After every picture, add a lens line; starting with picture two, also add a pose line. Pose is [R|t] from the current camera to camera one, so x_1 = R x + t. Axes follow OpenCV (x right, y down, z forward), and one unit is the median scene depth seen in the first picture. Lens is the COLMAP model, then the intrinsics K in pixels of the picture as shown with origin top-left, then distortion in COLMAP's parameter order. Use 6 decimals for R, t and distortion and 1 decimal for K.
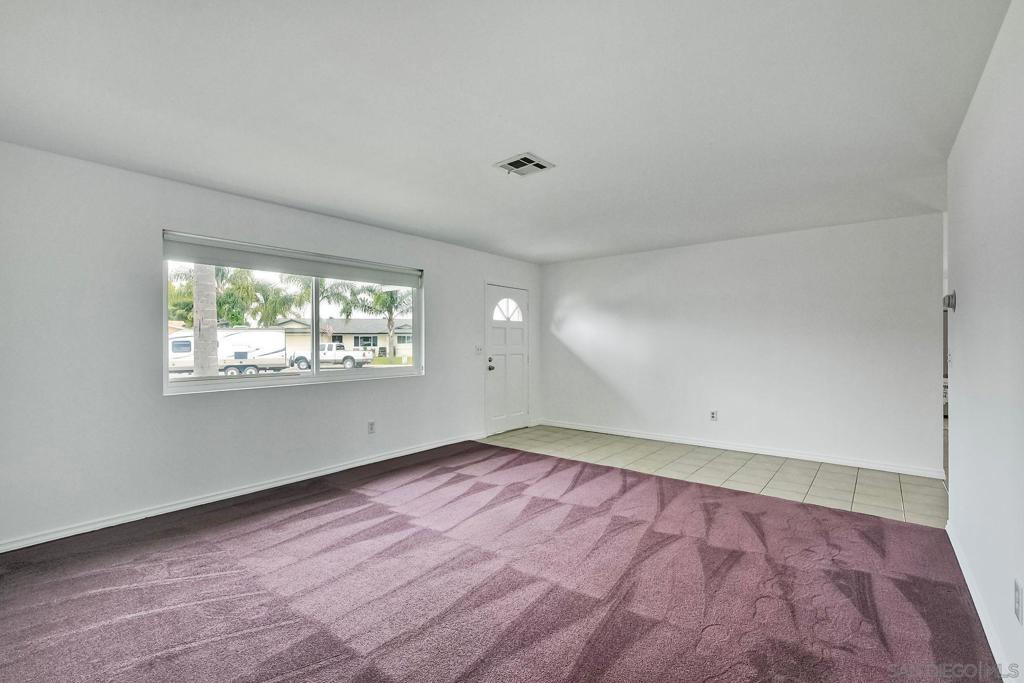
lens RADIAL K [[453.1, 0, 523.0], [0, 453.1, 343.3], [0, 0, 1]] dist [0.011524, -0.000264]
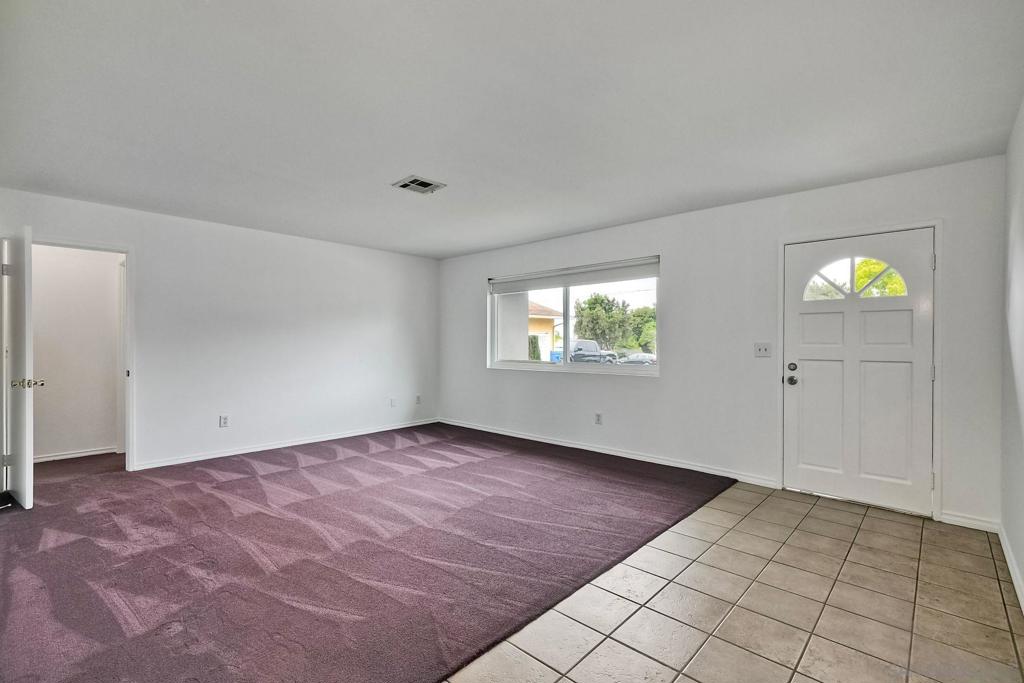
lens RADIAL K [[459.4, 0, 515.7], [0, 459.4, 342.1], [0, 0, 1]] dist [0.001913, -0.000235]
pose [[-0.085596, 0.002095, -0.996328, 0.837151], [-0.002338, 0.999995, 0.002304, 0.003746], [0.996327, 0.002527, -0.085591, 0.992582]]
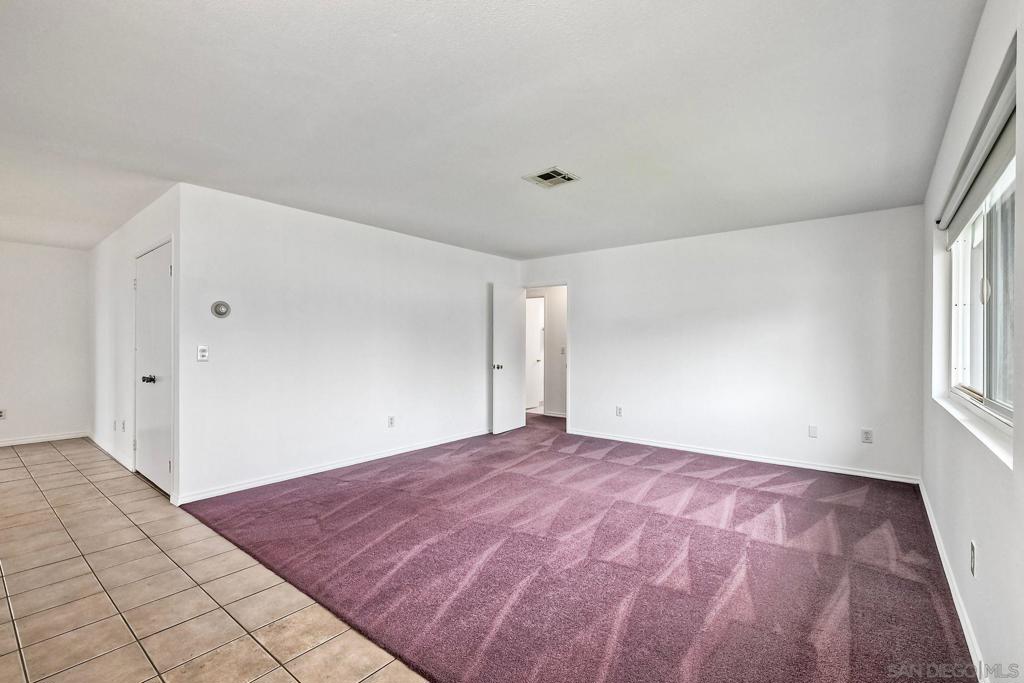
lens RADIAL K [[455.3, 0, 511.1], [0, 455.3, 344.4], [0, 0, 1]] dist [0.000727, -0.000012]
pose [[-0.999699, -0.001840, 0.024482, 0.044106], [-0.001799, 0.999997, 0.001669, 0.004106], [-0.024485, 0.001625, -0.999699, 1.540968]]
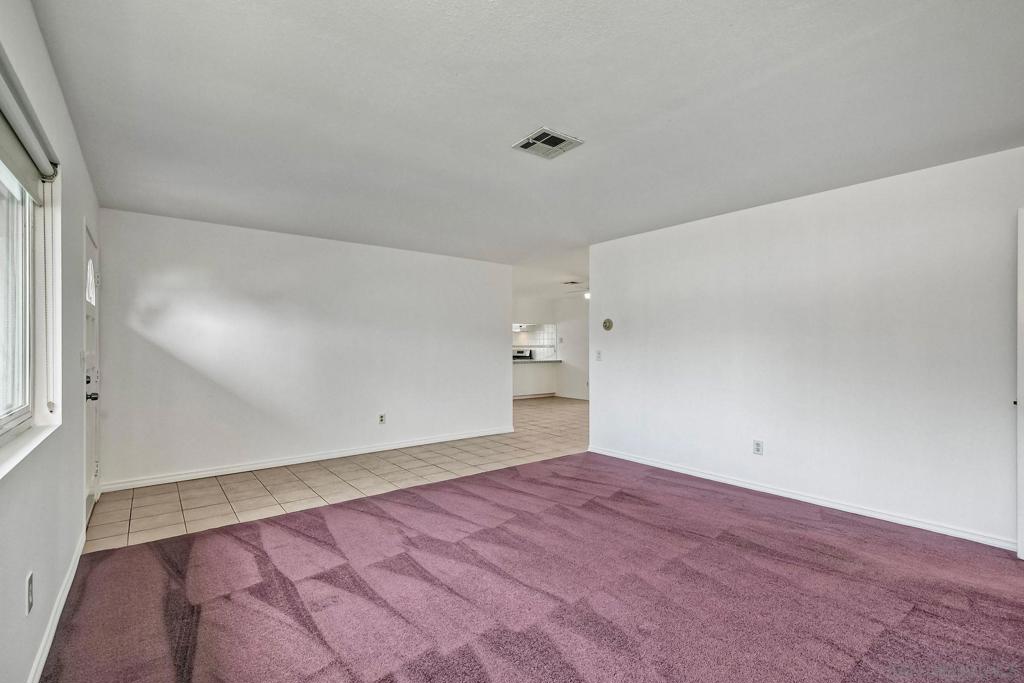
lens RADIAL K [[454.6, 0, 506.4], [0, 454.6, 347.1], [0, 0, 1]] dist [0.011395, -0.000016]
pose [[0.249751, 0.002358, 0.968307, -0.641925], [0.000399, 0.999997, -0.002538, 0.004104], [-0.968310, 0.001020, 0.249749, 0.638452]]
